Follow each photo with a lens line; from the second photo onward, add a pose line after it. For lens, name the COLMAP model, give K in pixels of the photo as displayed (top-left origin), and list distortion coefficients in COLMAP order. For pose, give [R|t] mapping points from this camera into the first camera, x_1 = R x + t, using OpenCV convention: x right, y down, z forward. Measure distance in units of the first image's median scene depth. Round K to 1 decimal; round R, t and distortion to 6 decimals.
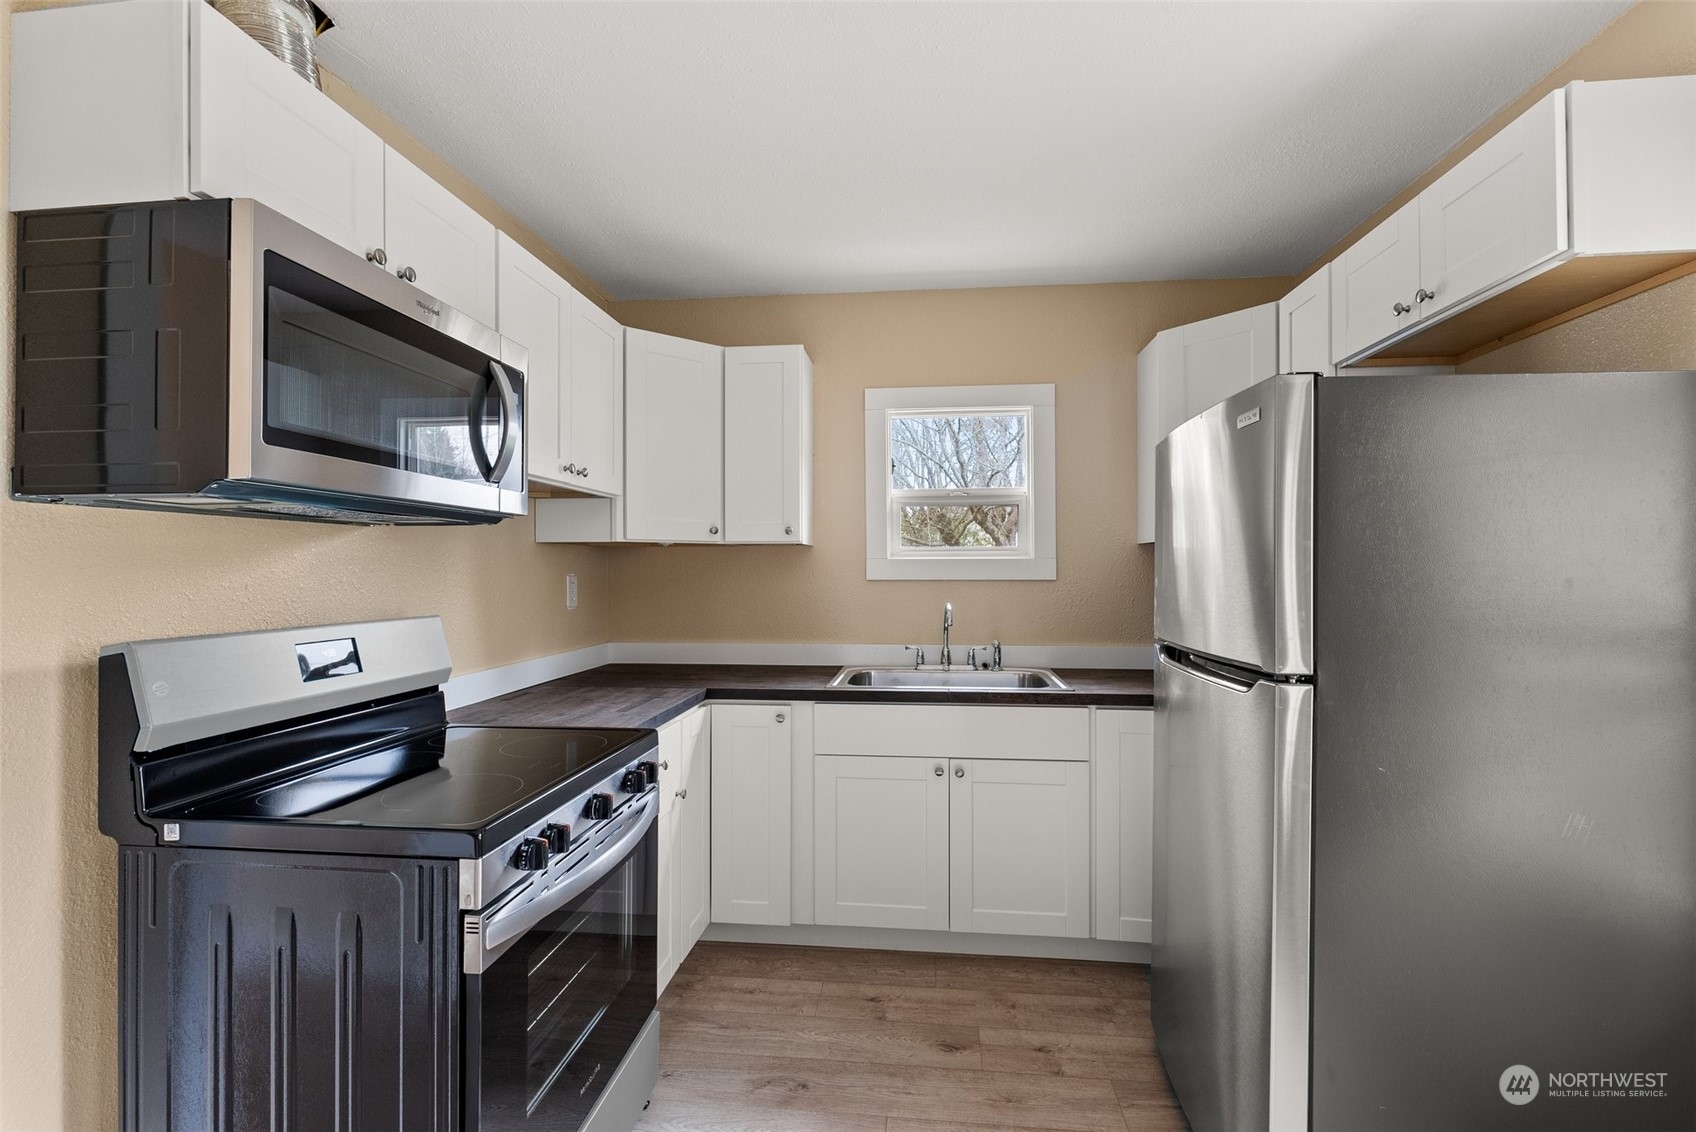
lens RADIAL K [[744.6, 0, 849.3], [0, 744.6, 566.6], [0, 0, 1]] dist [-0.007781, 0.001585]
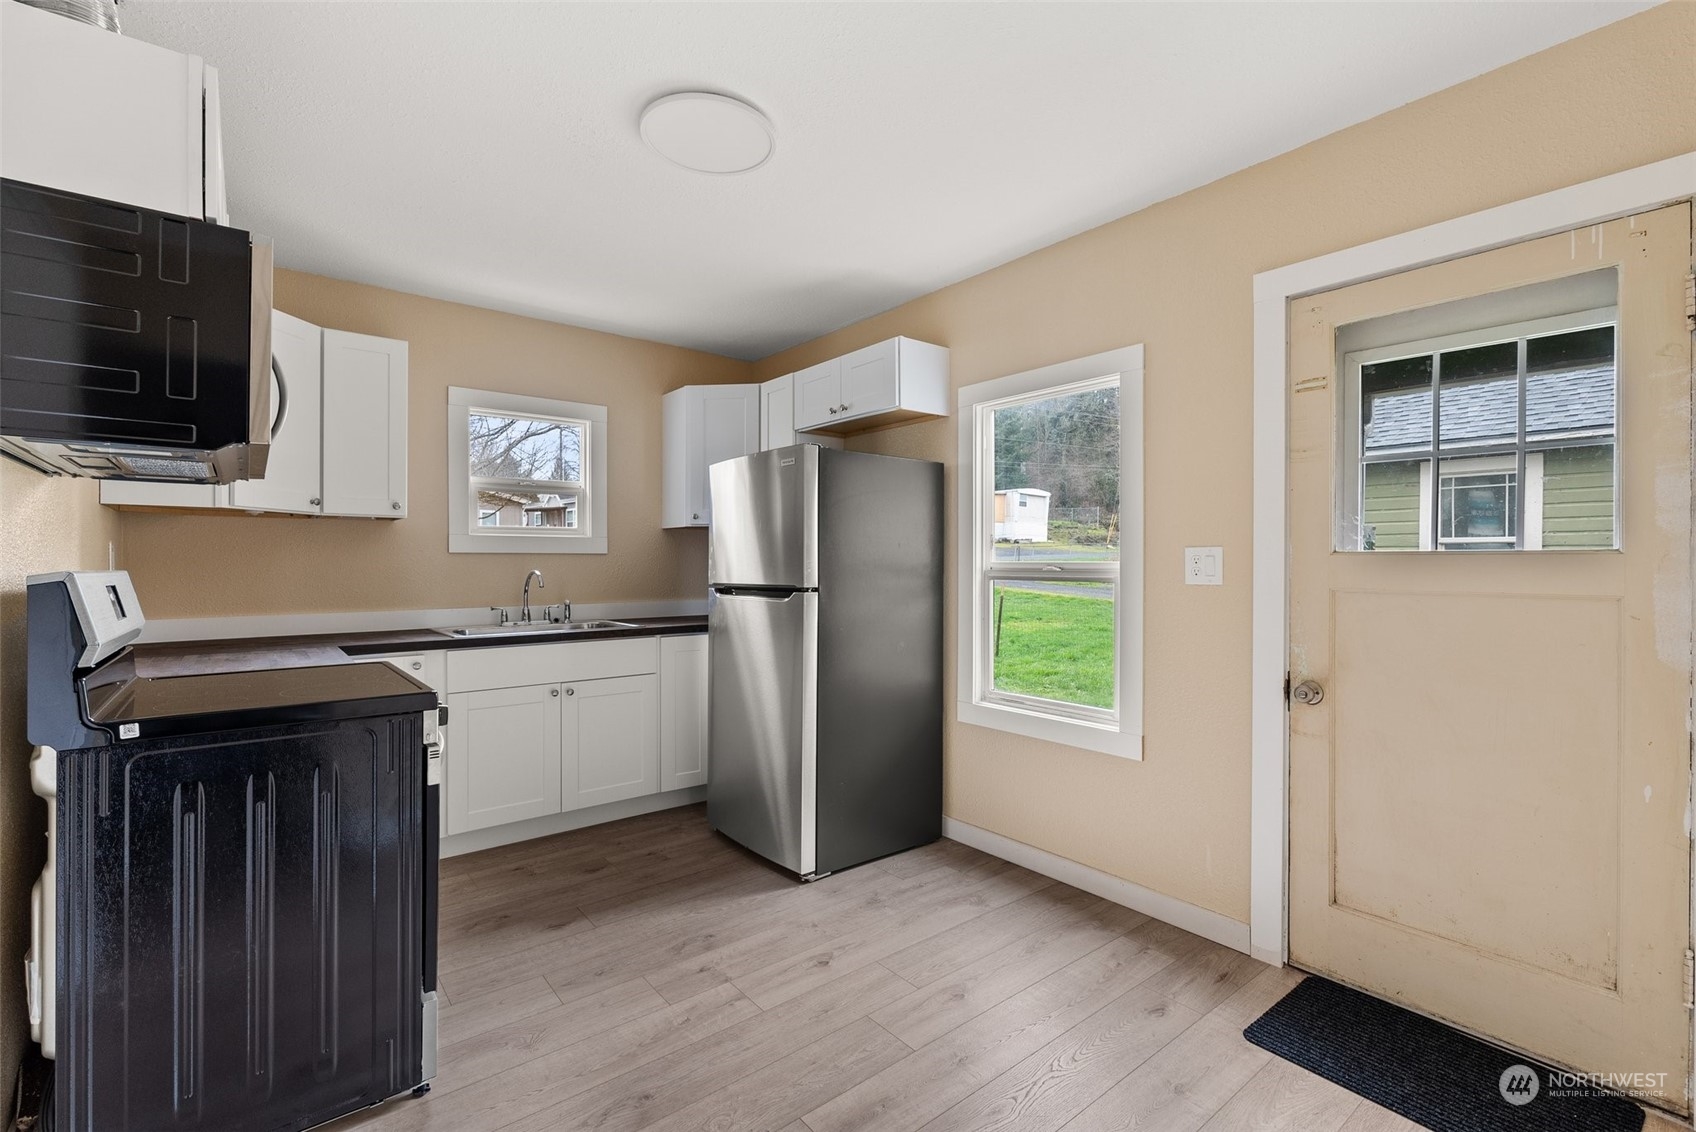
lens RADIAL K [[745.0, 0, 844.9], [0, 745.0, 564.3], [0, 0, 1]] dist [-0.005168, 0.001076]
pose [[0.708065, 0.000486, 0.706147, -0.449005], [-0.001835, 0.999998, 0.001152, 0.042266], [-0.706144, -0.002112, 0.708065, -0.306234]]
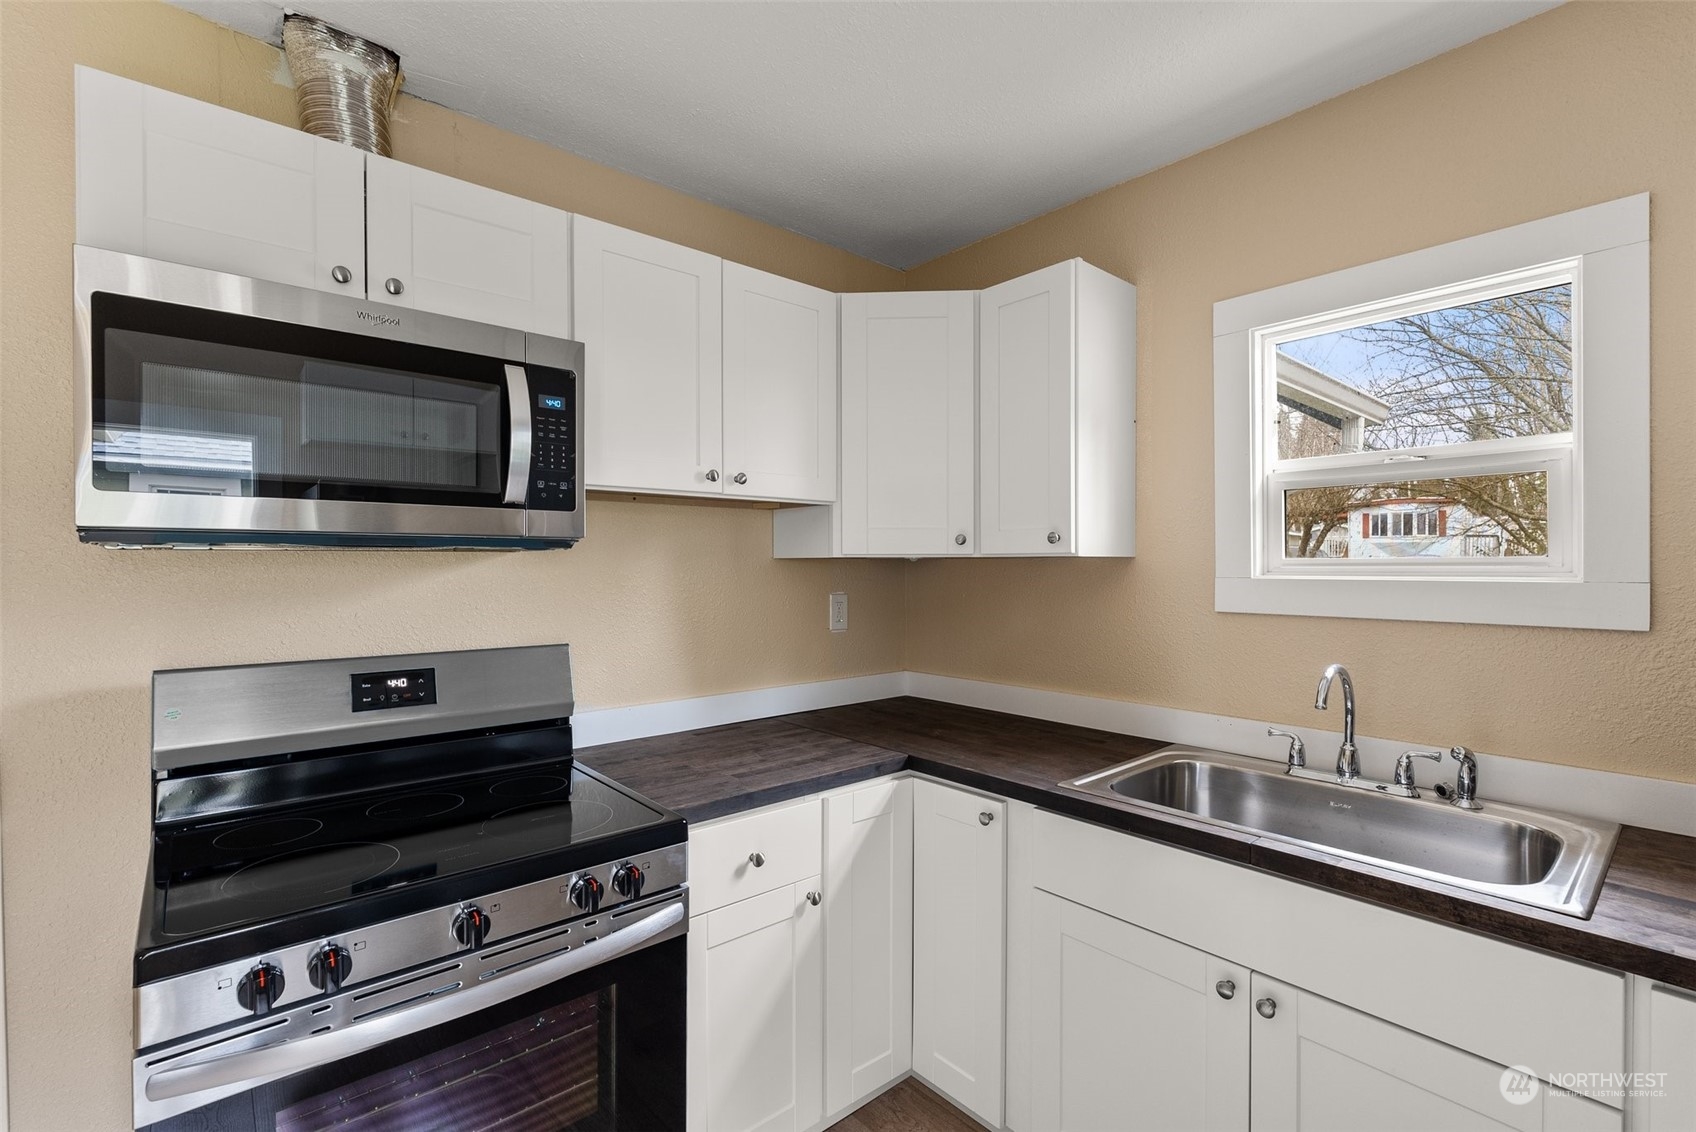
lens RADIAL K [[745.0, 0, 853.5], [0, 745.0, 571.5], [0, 0, 1]] dist [-0.005168, 0.001076]
pose [[0.737985, 0.007766, -0.674772, 0.278022], [0.001759, 0.999908, 0.013432, -0.031061], [0.674814, -0.011100, 0.737904, 0.428369]]
